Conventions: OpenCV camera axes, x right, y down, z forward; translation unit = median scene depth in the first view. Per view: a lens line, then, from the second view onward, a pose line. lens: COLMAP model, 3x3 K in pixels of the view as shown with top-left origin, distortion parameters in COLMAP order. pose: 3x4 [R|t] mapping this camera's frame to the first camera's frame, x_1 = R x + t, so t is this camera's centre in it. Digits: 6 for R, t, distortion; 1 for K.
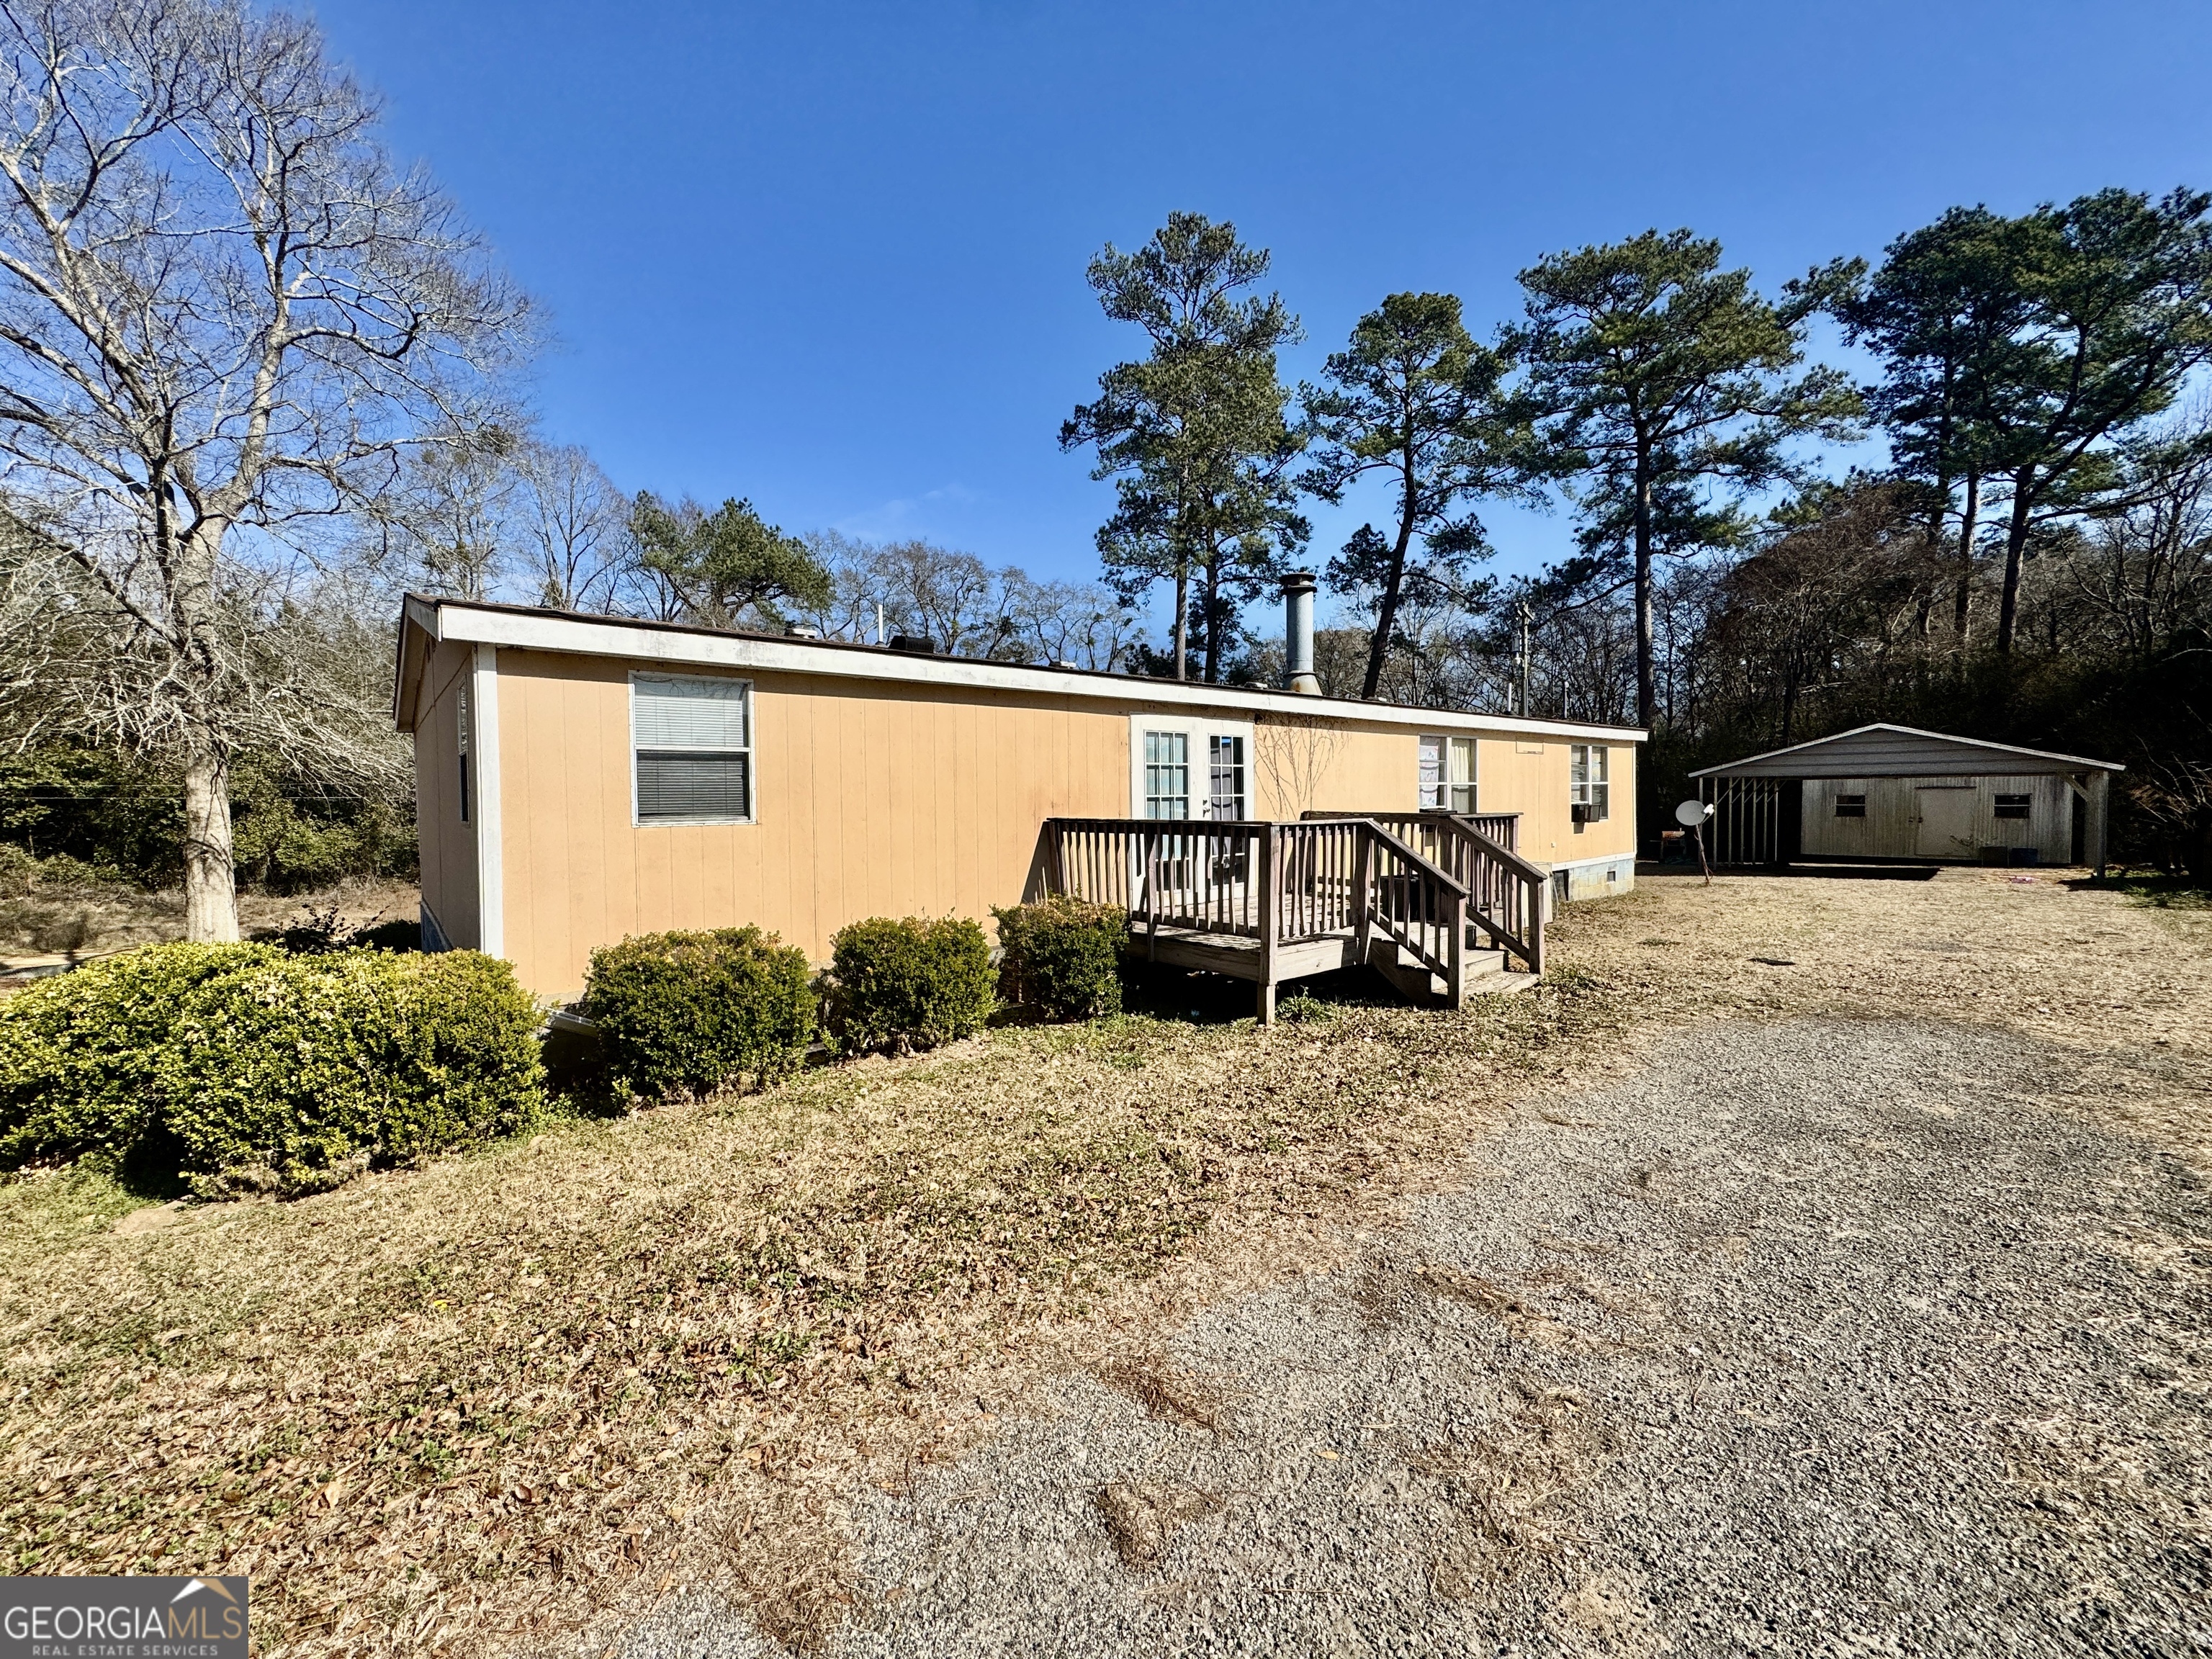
lens RADIAL K [[864.9, 0, 1105.4], [0, 864.9, 821.4], [0, 0, 1]] dist [0.007971, -0.007132]
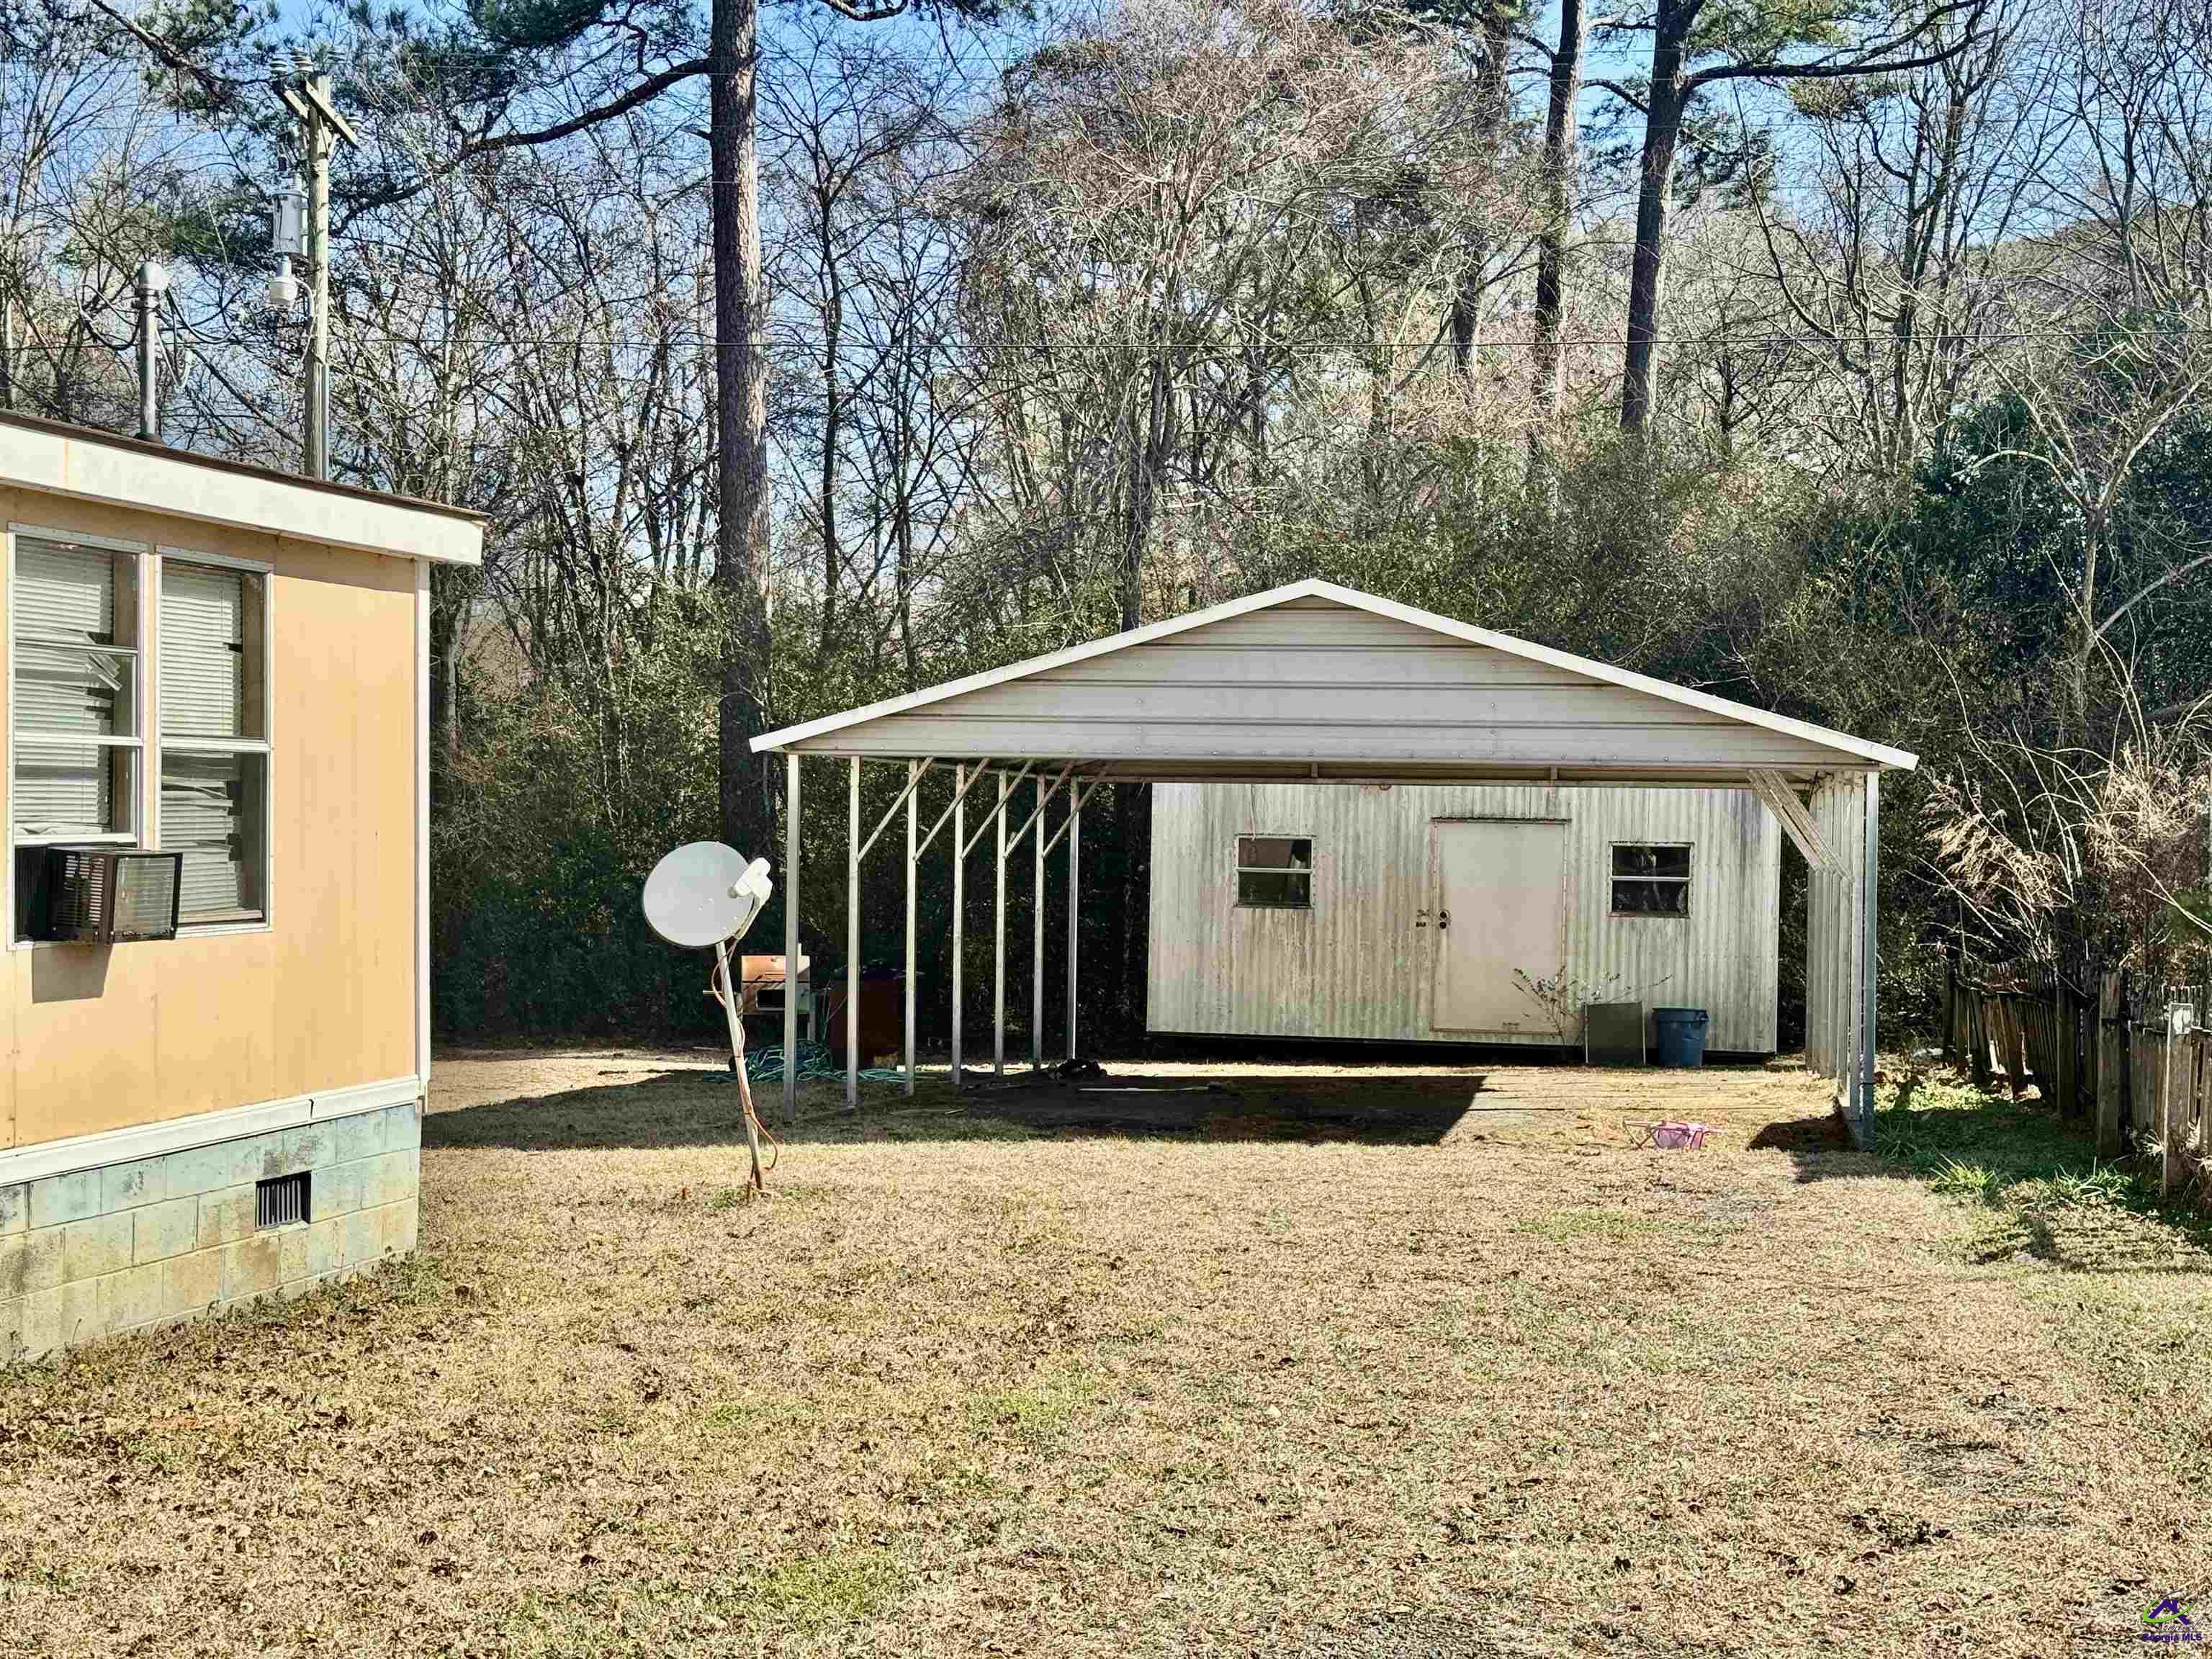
lens RADIAL K [[3003.8, 0, 1106.0], [0, 3003.8, 829.5], [0, 0, 1]] dist [-0.034619, -0.057169]
pose [[0.808284, 0.019527, 0.588470, 0.143545], [-0.004224, 0.999616, -0.027369, -0.002747], [-0.588778, 0.019636, 0.808056, 0.137063]]
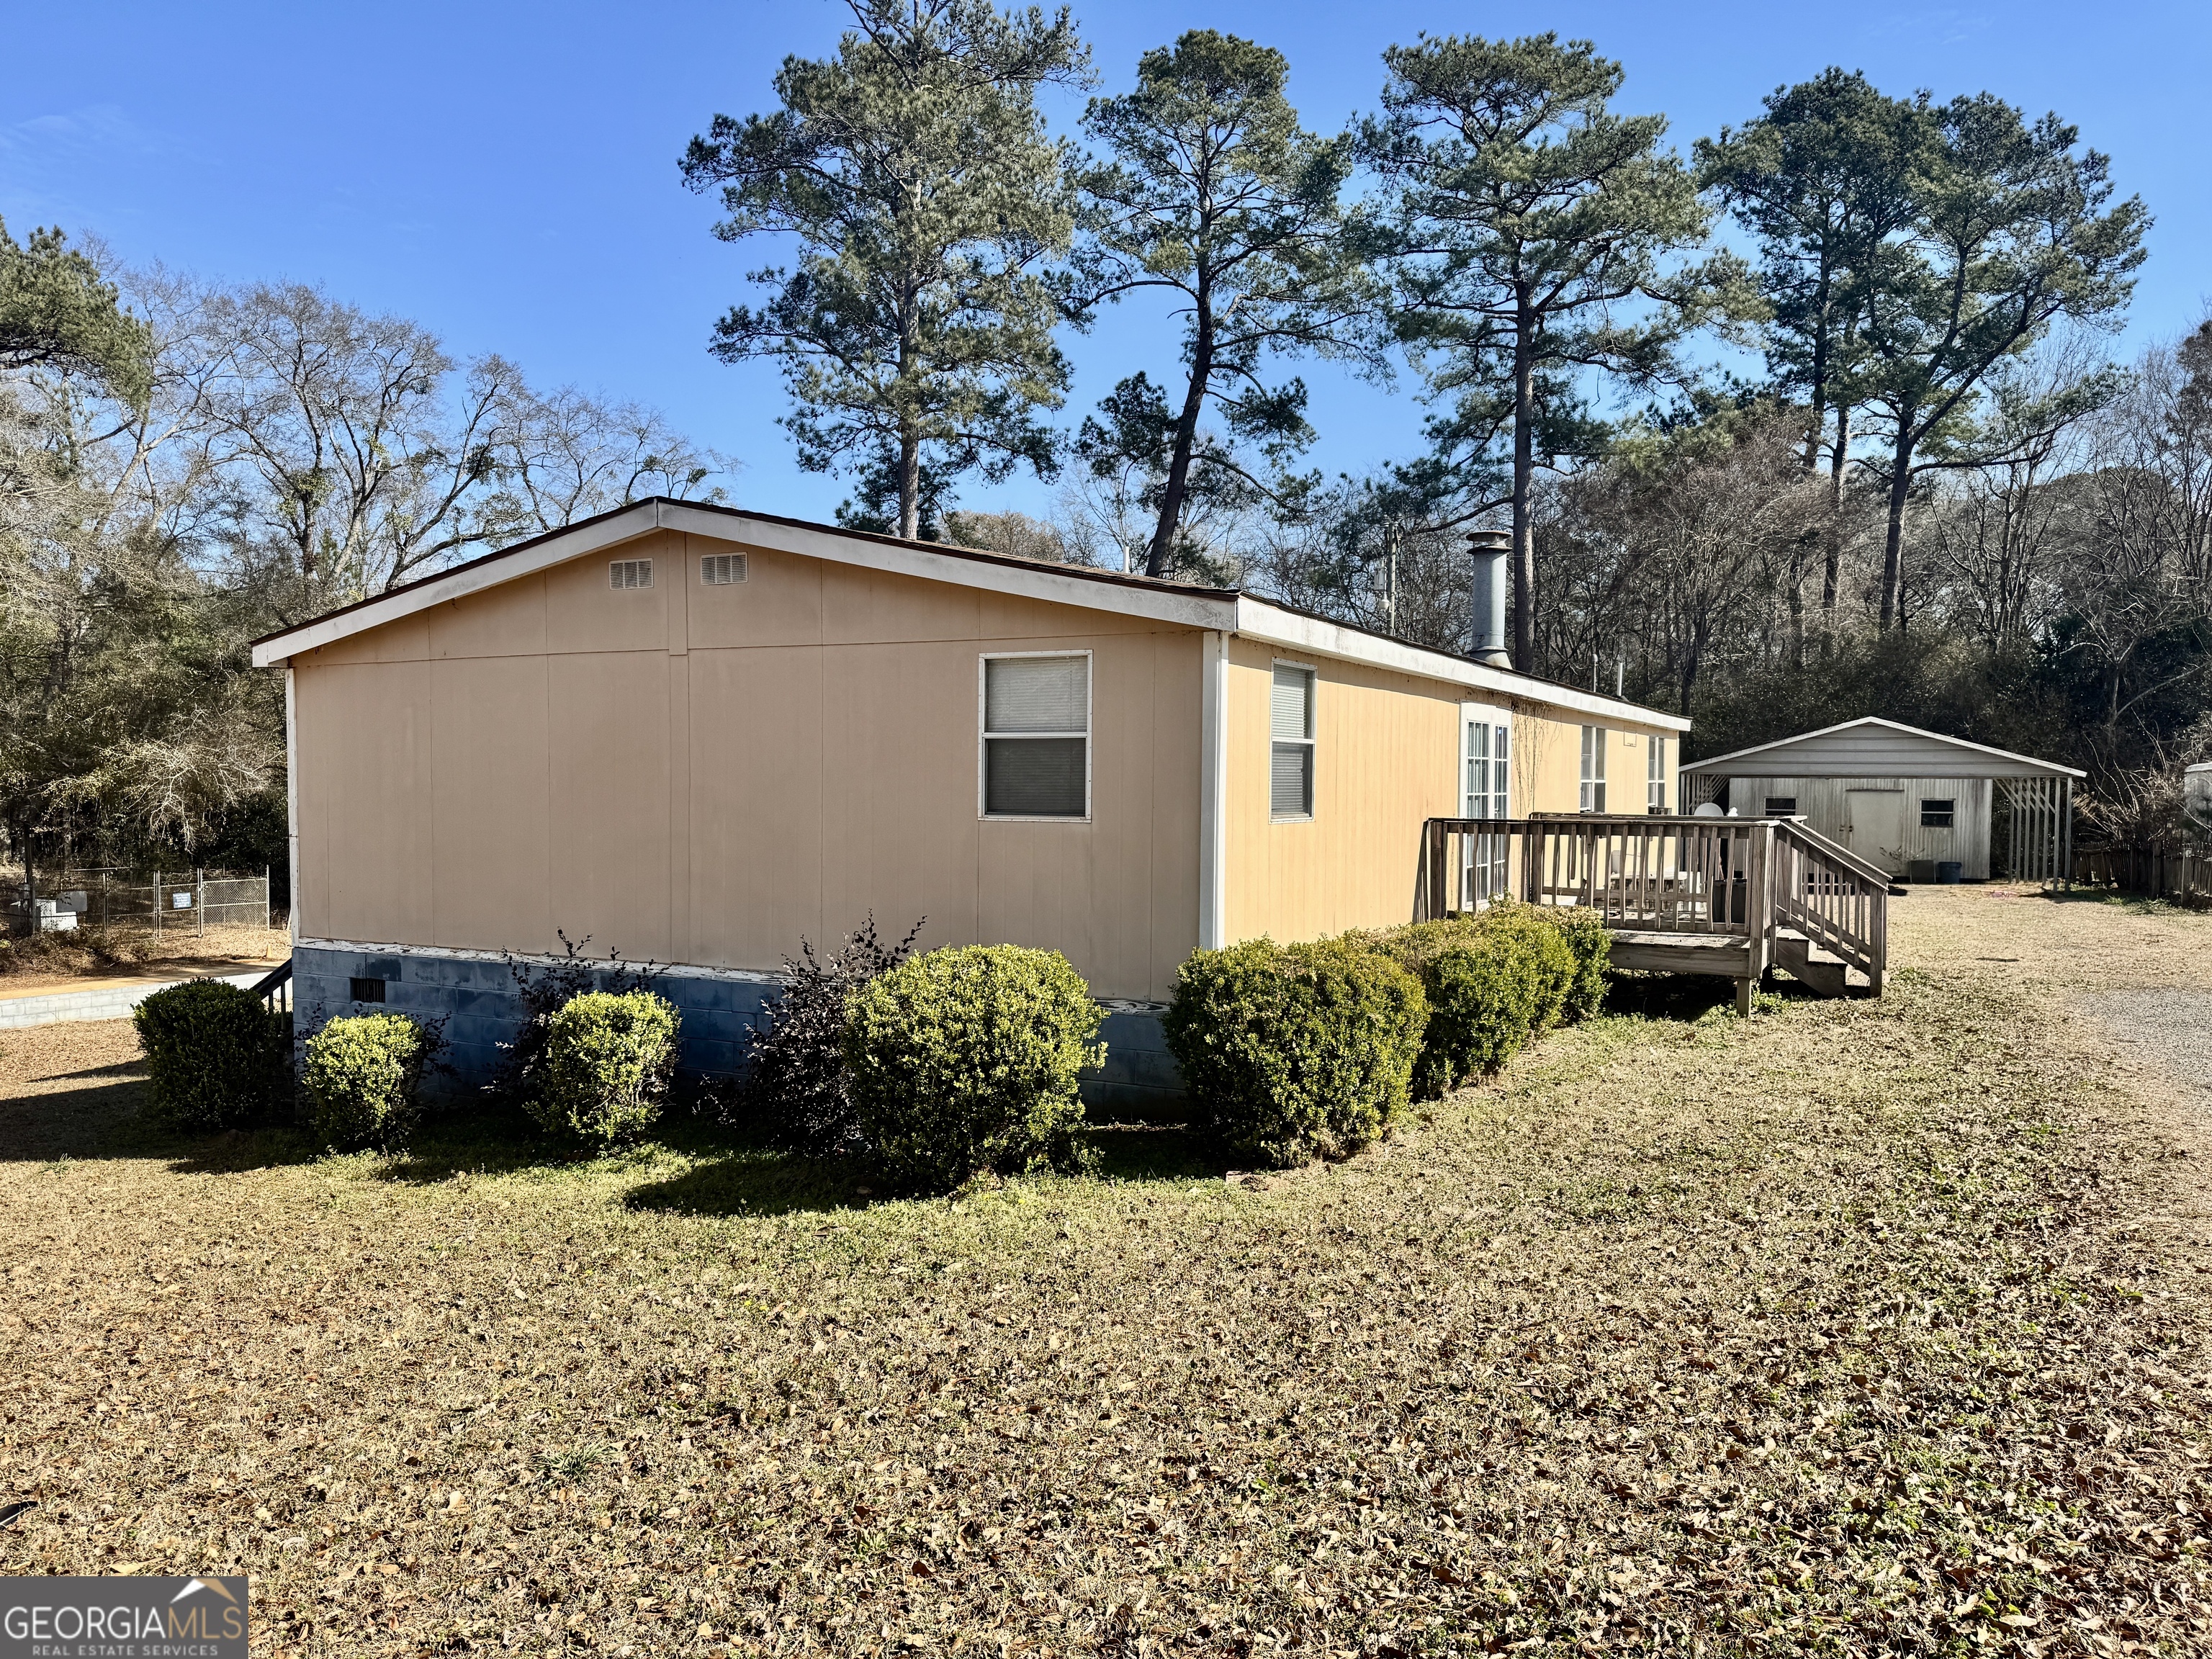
lens RADIAL K [[1543.6, 0, 1106.0], [0, 1543.6, 829.5], [0, 0, 1]] dist [0.081751, -0.138103]
pose [[0.919643, 0.001710, 0.392752, -0.209821], [-0.000705, 0.999996, -0.002703, 0.002600], [-0.392756, 0.002208, 0.919640, -0.068051]]
